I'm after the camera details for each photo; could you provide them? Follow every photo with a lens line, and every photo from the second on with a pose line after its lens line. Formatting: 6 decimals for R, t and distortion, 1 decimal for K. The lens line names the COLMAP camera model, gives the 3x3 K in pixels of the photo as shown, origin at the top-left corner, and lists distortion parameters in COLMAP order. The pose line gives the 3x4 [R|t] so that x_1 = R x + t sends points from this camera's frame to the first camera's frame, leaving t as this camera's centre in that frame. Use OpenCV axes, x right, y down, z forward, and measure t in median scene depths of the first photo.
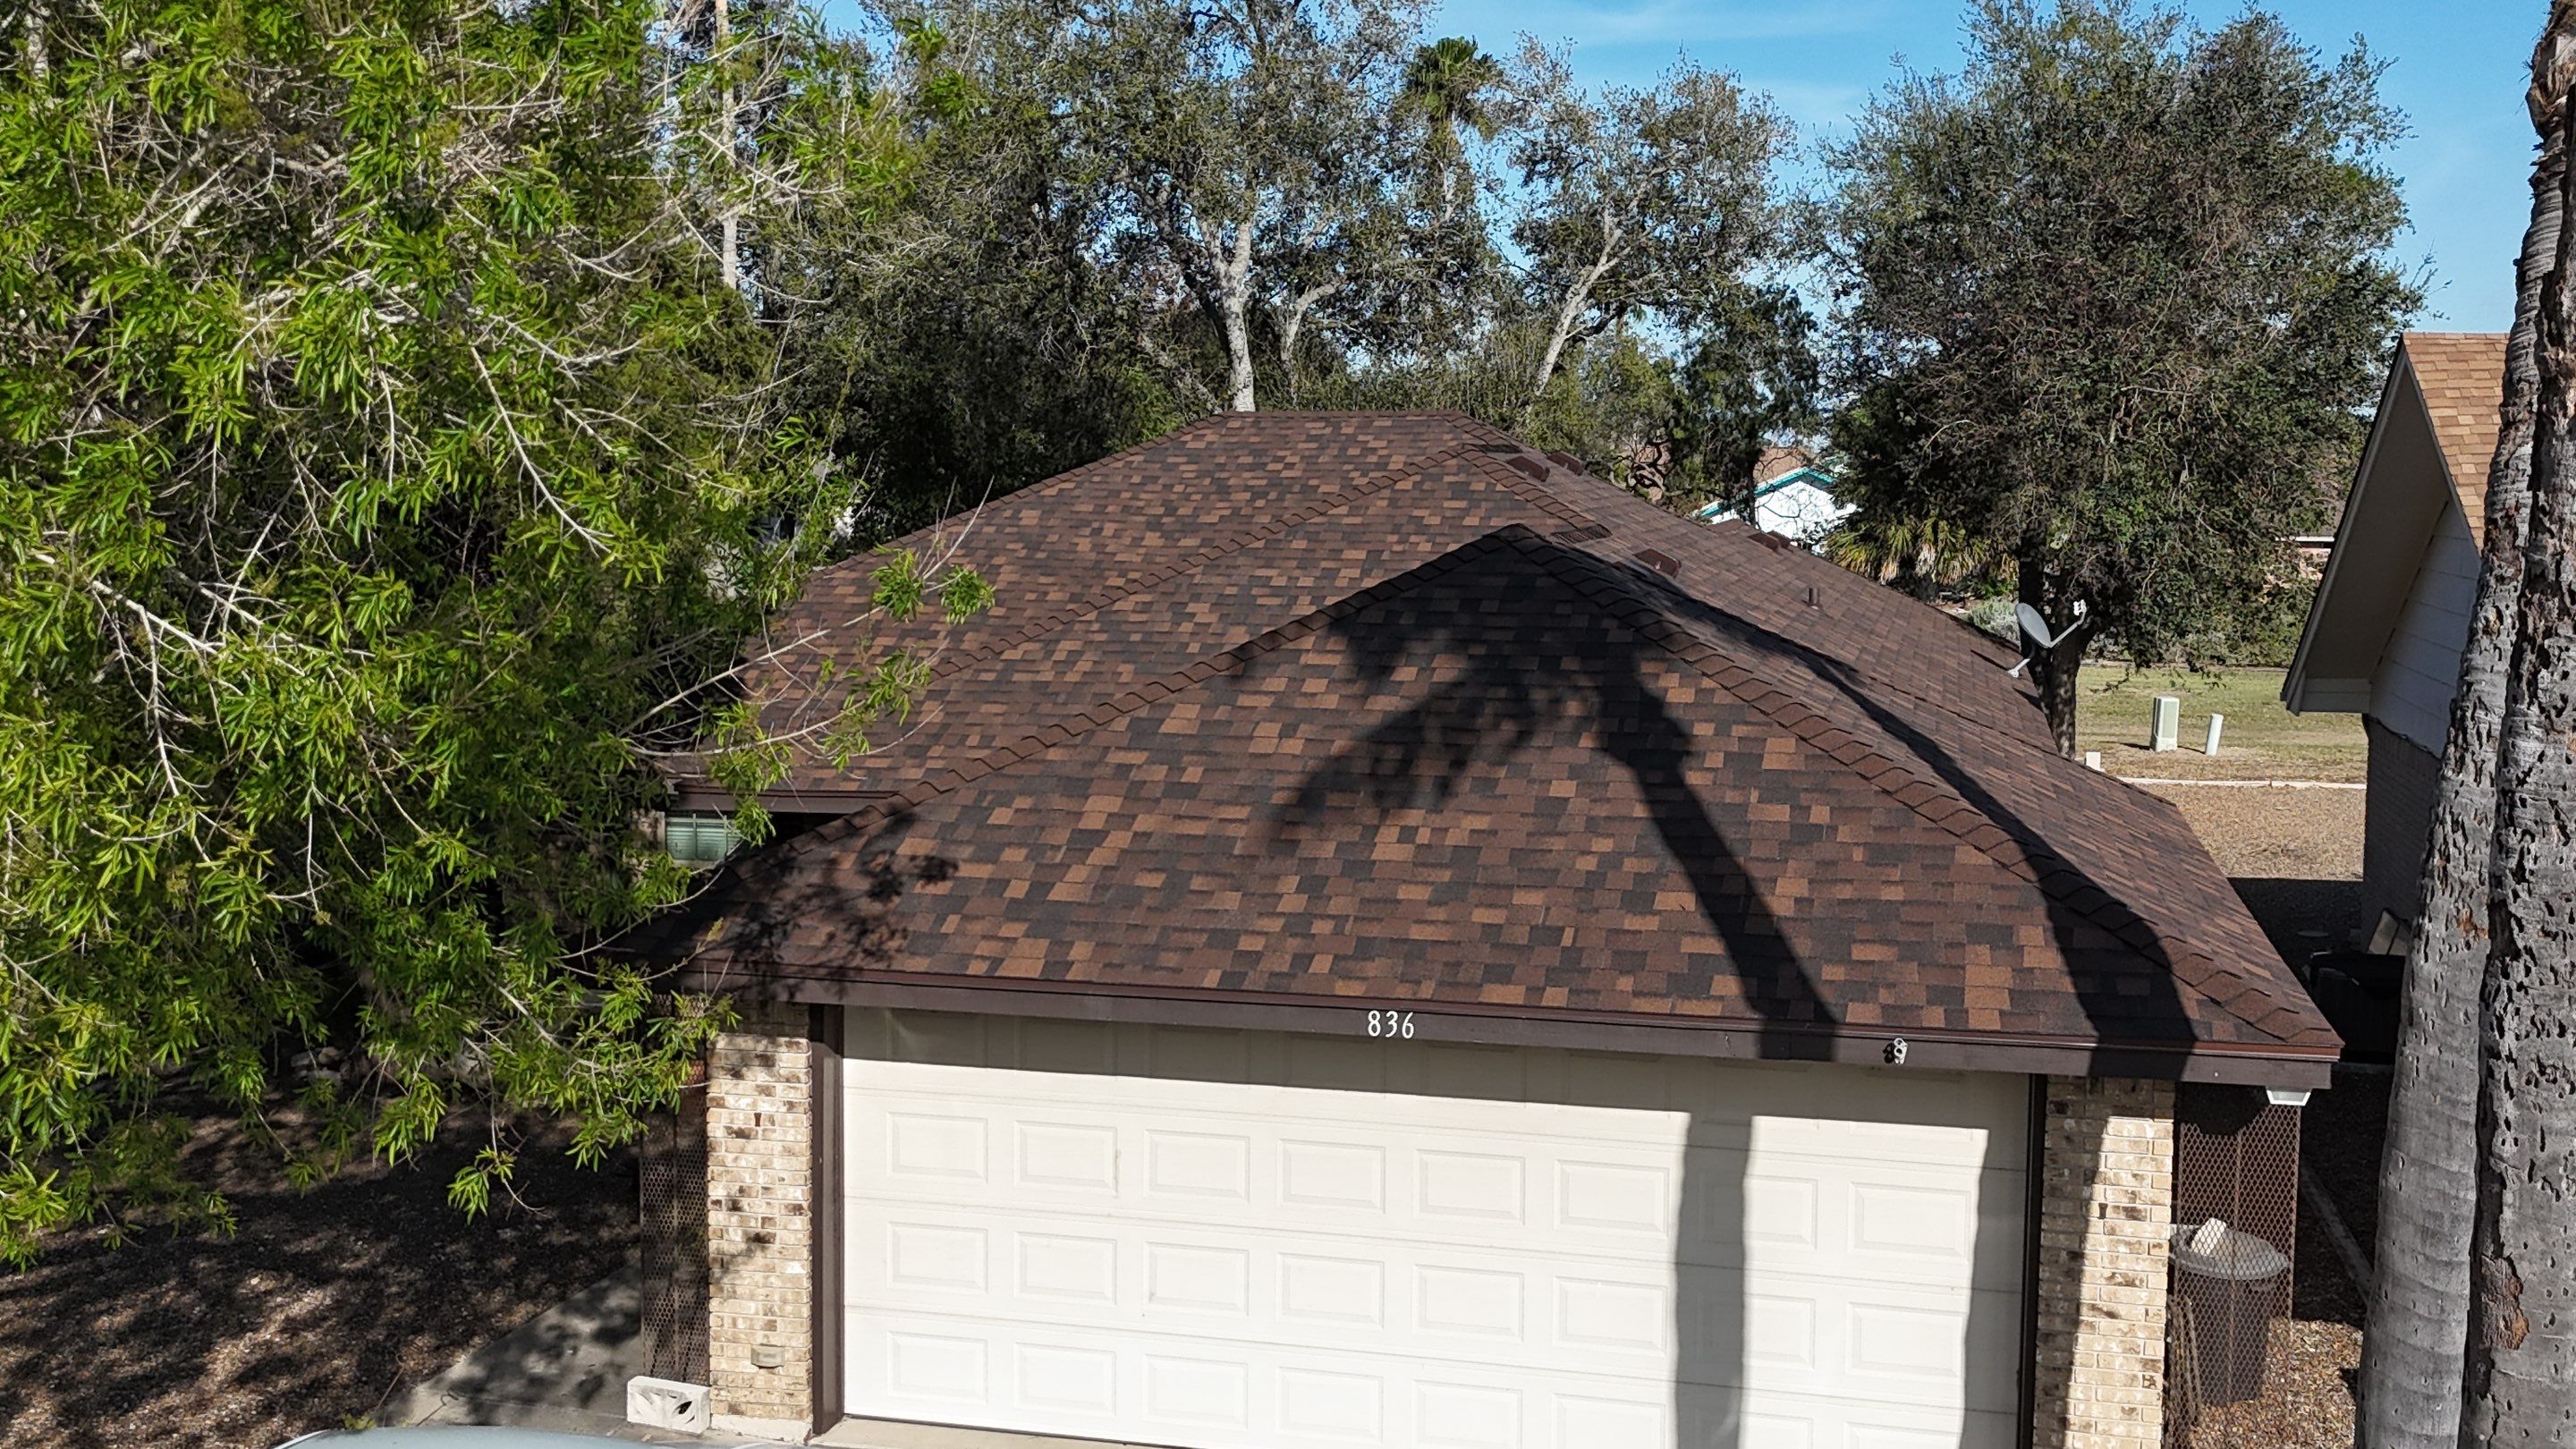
lens RADIAL K [[2309.5, 0, 1288.0], [0, 2309.5, 724.5], [0, 0, 1]] dist [0.004375, -0.033407]
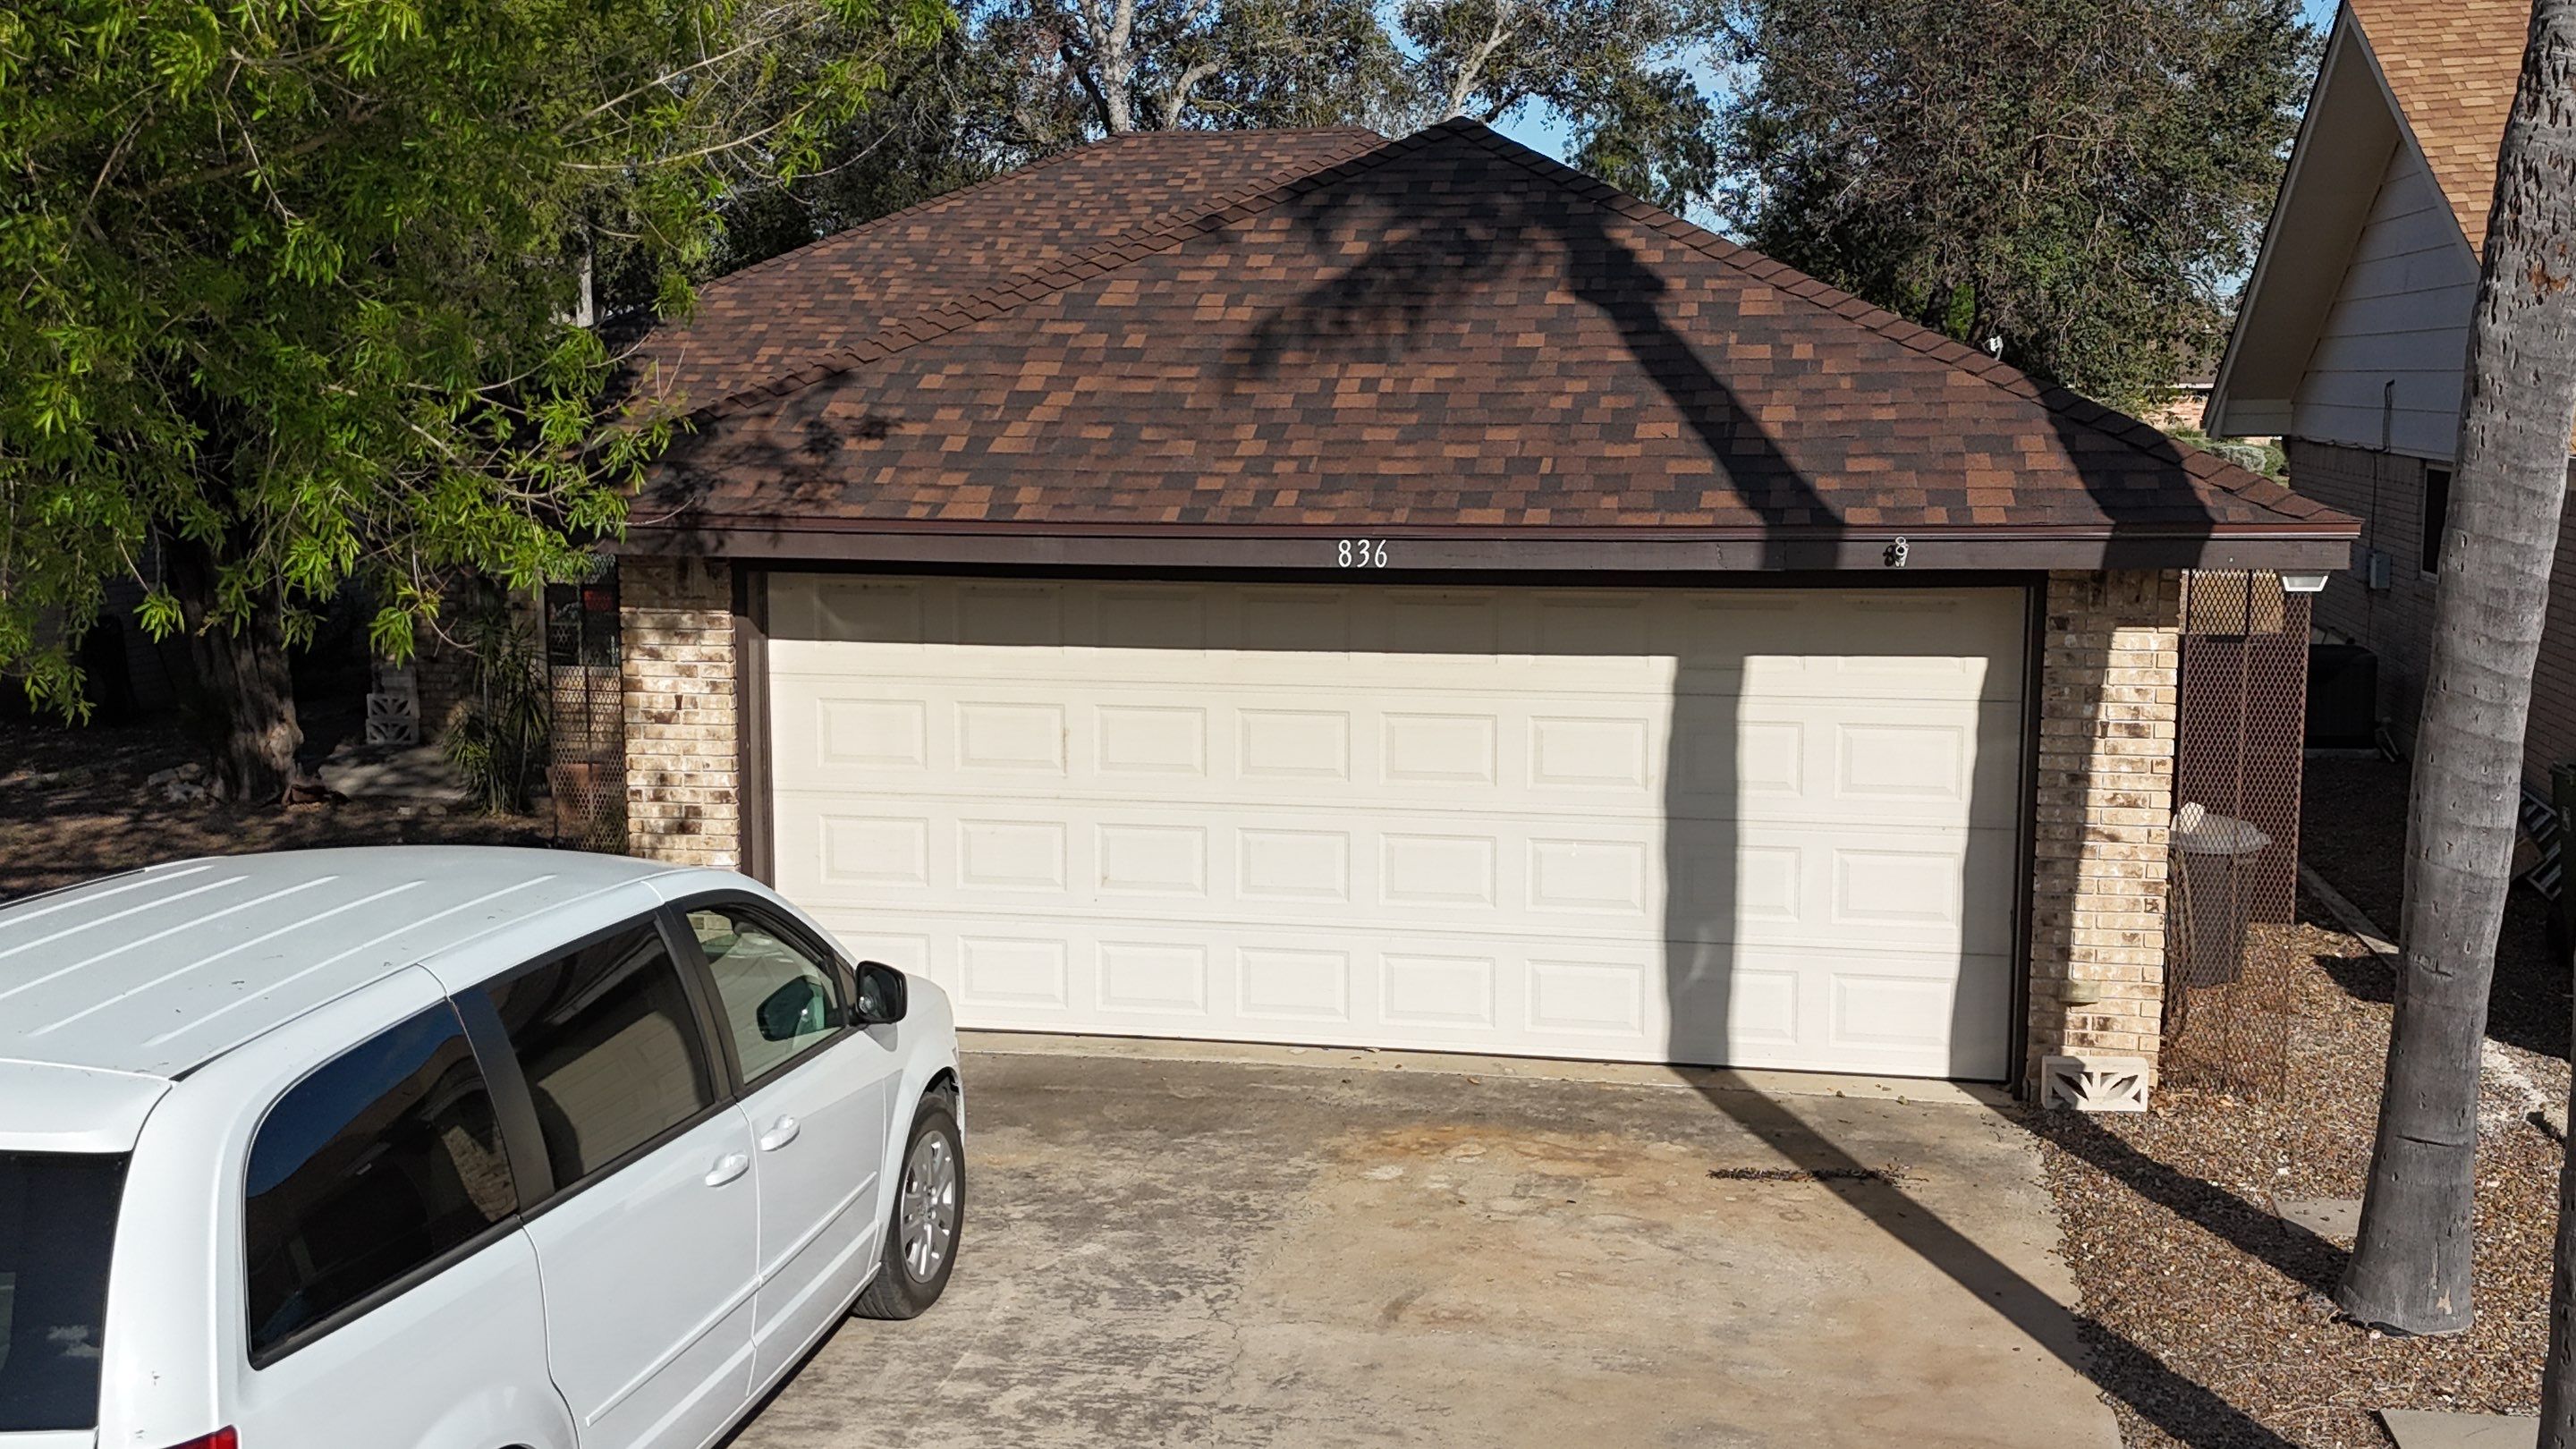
lens RADIAL K [[2359.0, 0, 1288.0], [0, 2359.0, 724.5], [0, 0, 1]] dist [0.006567, -0.002745]
pose [[0.998379, -0.015519, 0.054766, -0.036626], [0.012562, 0.998466, 0.053928, 0.135380], [-0.055519, -0.053152, 0.997042, 0.033445]]
